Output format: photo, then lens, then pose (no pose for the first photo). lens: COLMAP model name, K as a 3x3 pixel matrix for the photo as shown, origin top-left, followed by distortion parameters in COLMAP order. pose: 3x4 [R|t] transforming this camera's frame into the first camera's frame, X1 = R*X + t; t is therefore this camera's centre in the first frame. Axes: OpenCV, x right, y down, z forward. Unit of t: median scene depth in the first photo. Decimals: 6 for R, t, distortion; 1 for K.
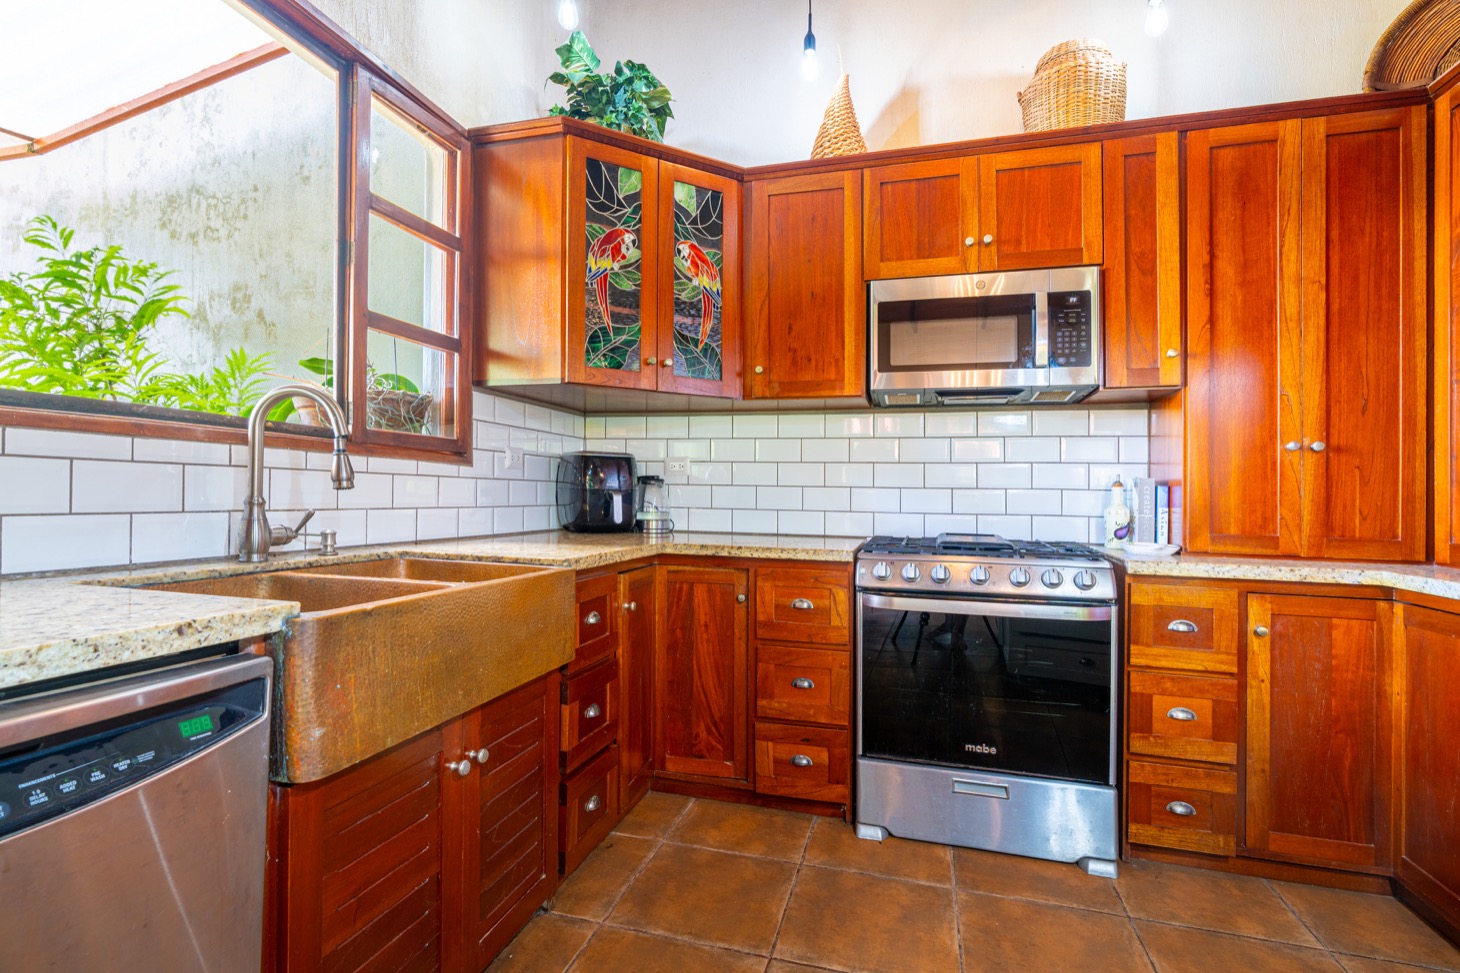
lens RADIAL K [[690.4, 0, 727.2], [0, 690.4, 480.1], [0, 0, 1]] dist [-0.000917, 0.000143]
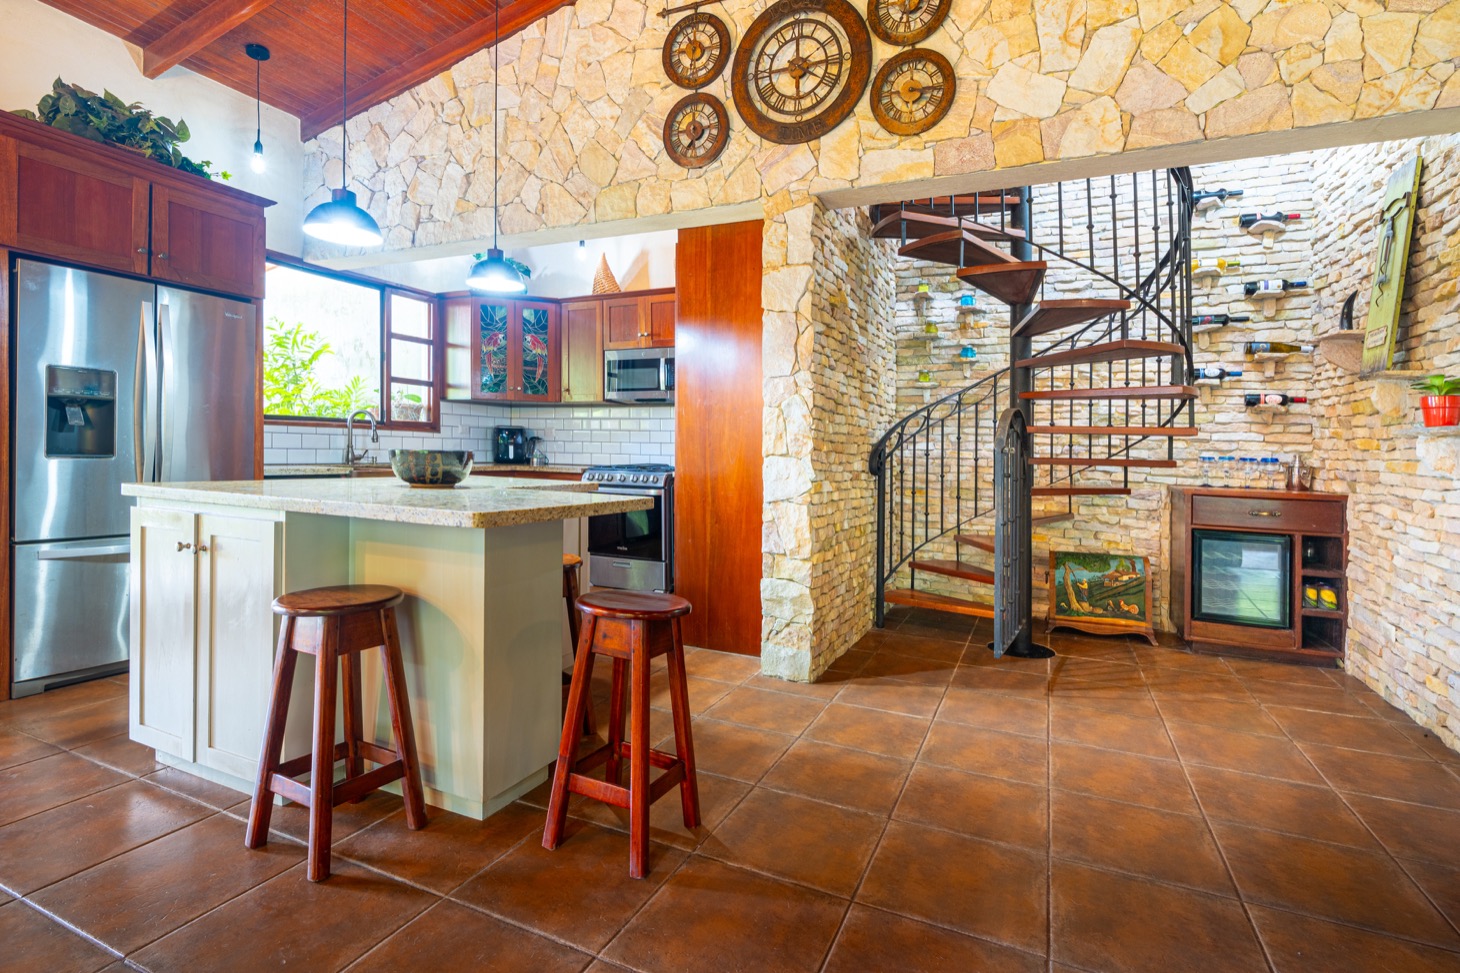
lens RADIAL K [[698.8, 0, 734.3], [0, 698.8, 433.9], [0, 0, 1]] dist [-0.001508, 0.000719]
pose [[0.989081, -0.000550, -0.147373, 0.970344], [-0.000084, 0.999991, -0.004300, -0.006797], [0.147374, 0.004265, 0.989072, -1.207661]]
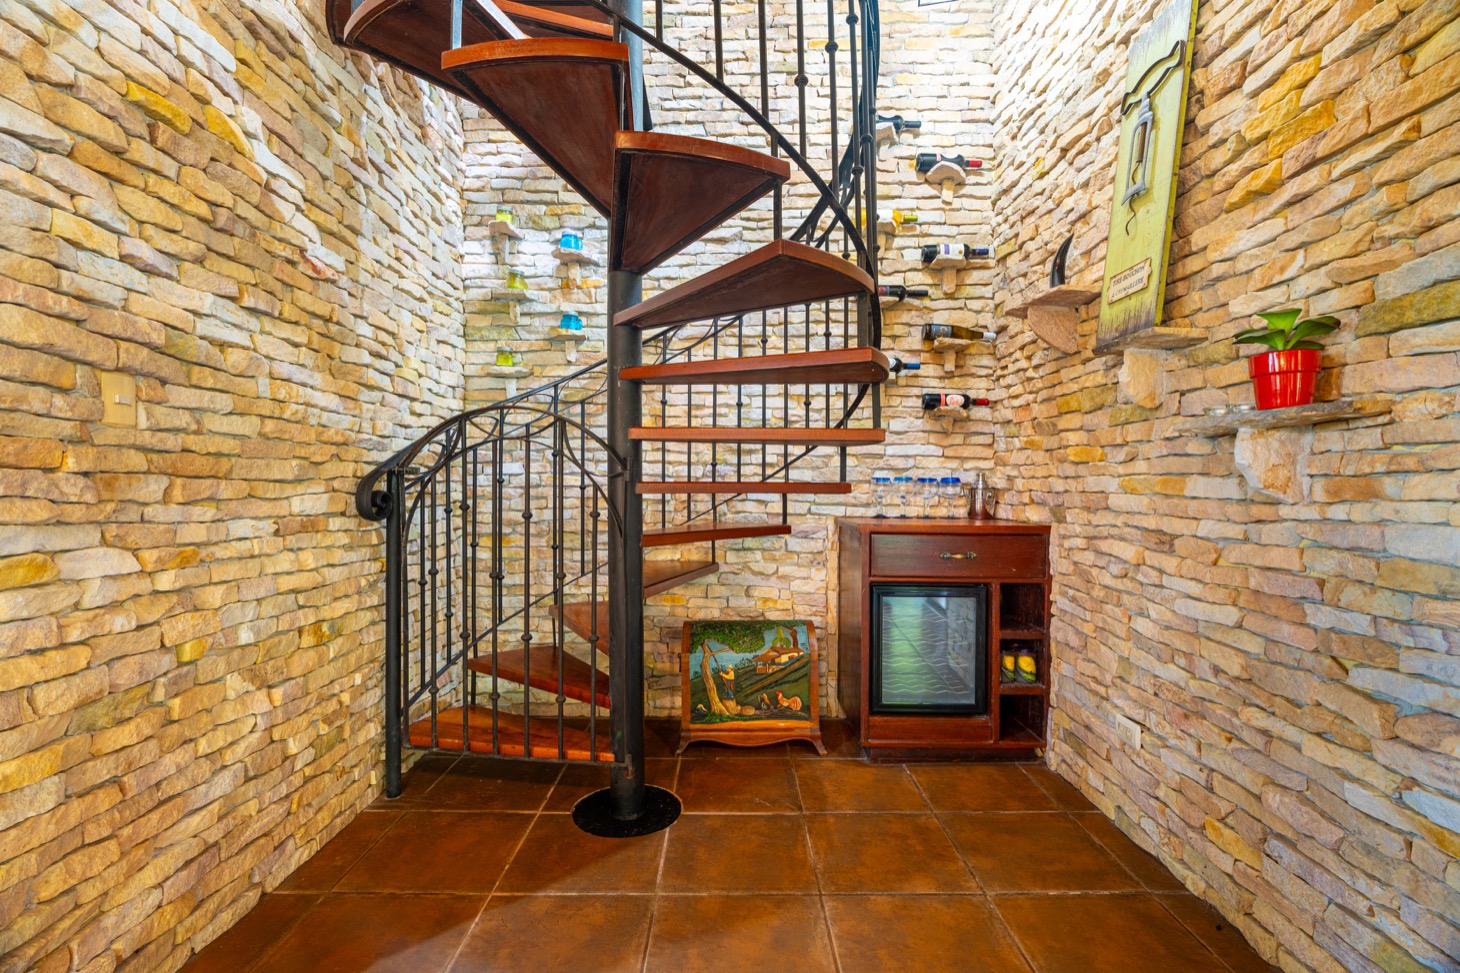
lens RADIAL K [[659.3, 0, 727.8], [0, 659.3, 491.6], [0, 0, 1]] dist [-0.001107, -0.000066]
pose [[0.962839, -0.017280, 0.269522, 1.273958], [0.008100, 0.999350, 0.035136, 0.023079], [-0.269954, -0.031647, 0.962353, -0.420024]]
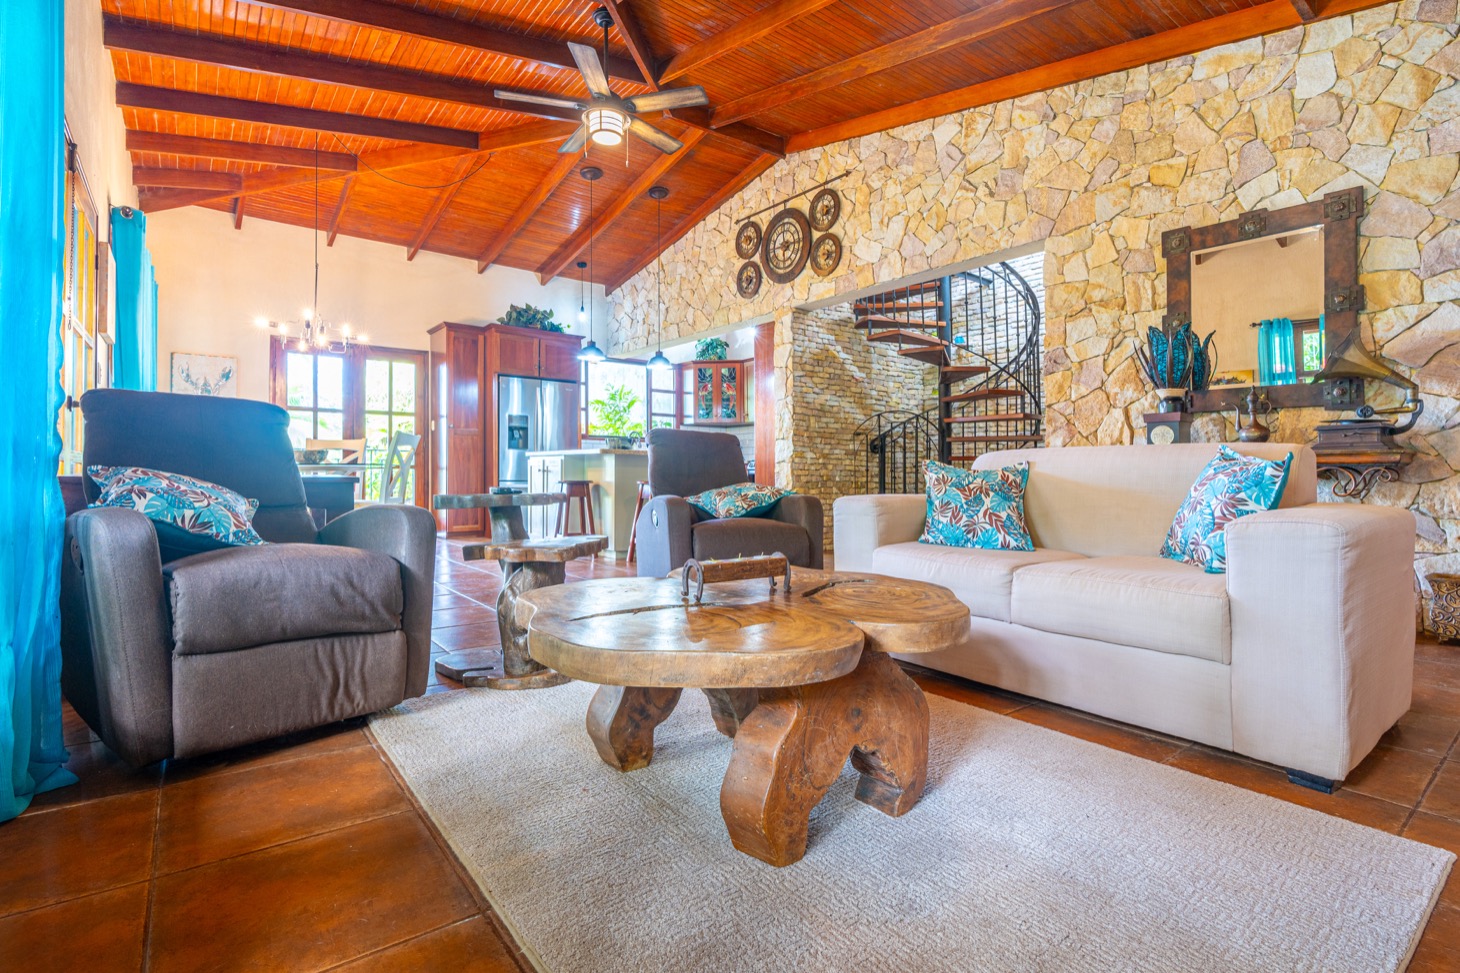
lens RADIAL K [[698.8, 0, 734.3], [0, 698.8, 433.9], [0, 0, 1]] dist [-0.001508, 0.000719]
pose [[0.809122, -0.050546, -0.585463, 2.281336], [0.023652, 0.998288, -0.053499, 0.147977], [0.587165, 0.029440, 0.808932, -2.139816]]
